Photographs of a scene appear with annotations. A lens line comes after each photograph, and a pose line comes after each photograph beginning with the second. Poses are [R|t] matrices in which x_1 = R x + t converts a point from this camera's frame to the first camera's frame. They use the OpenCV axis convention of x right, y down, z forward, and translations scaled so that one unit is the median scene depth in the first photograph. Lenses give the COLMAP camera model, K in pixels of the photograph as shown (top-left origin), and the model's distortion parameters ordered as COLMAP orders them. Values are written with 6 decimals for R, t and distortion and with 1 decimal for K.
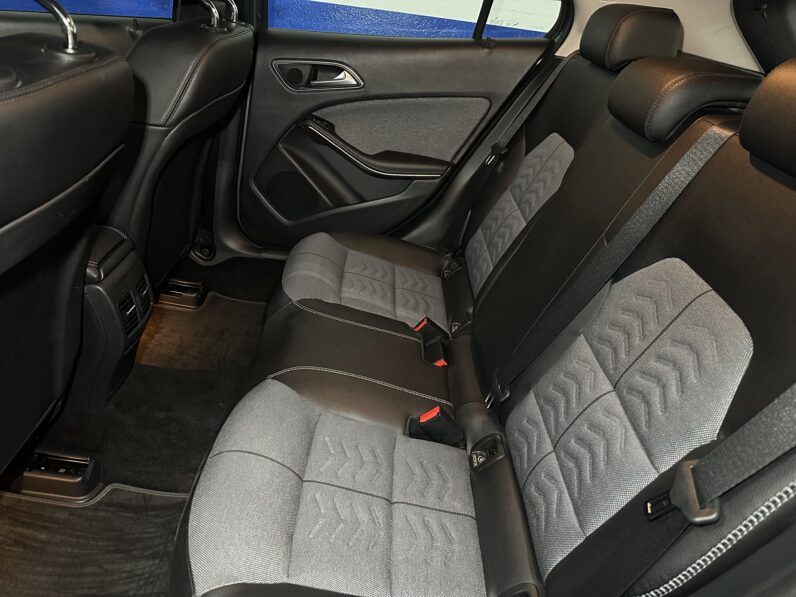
lens RADIAL K [[555.9, 0, 402.1], [0, 555.9, 293.8], [0, 0, 1]] dist [0.025223, -0.057809]
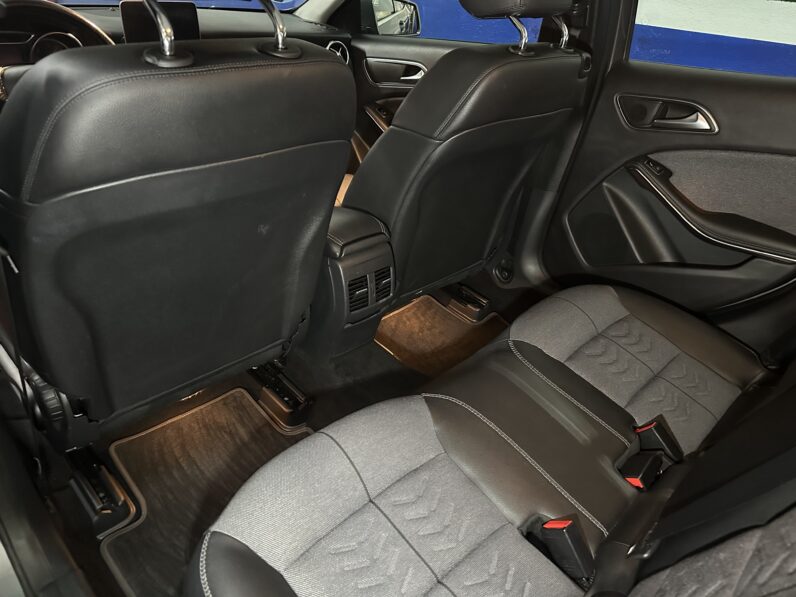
lens RADIAL K [[555.9, 0, 393.4], [0, 555.9, 299.0], [0, 0, 1]] dist [0.025223, -0.057809]
pose [[0.699884, 0.301470, -0.647517, 0.277444], [-0.339629, 0.937980, 0.069608, -0.054553], [0.628343, 0.171198, 0.758865, 0.175880]]
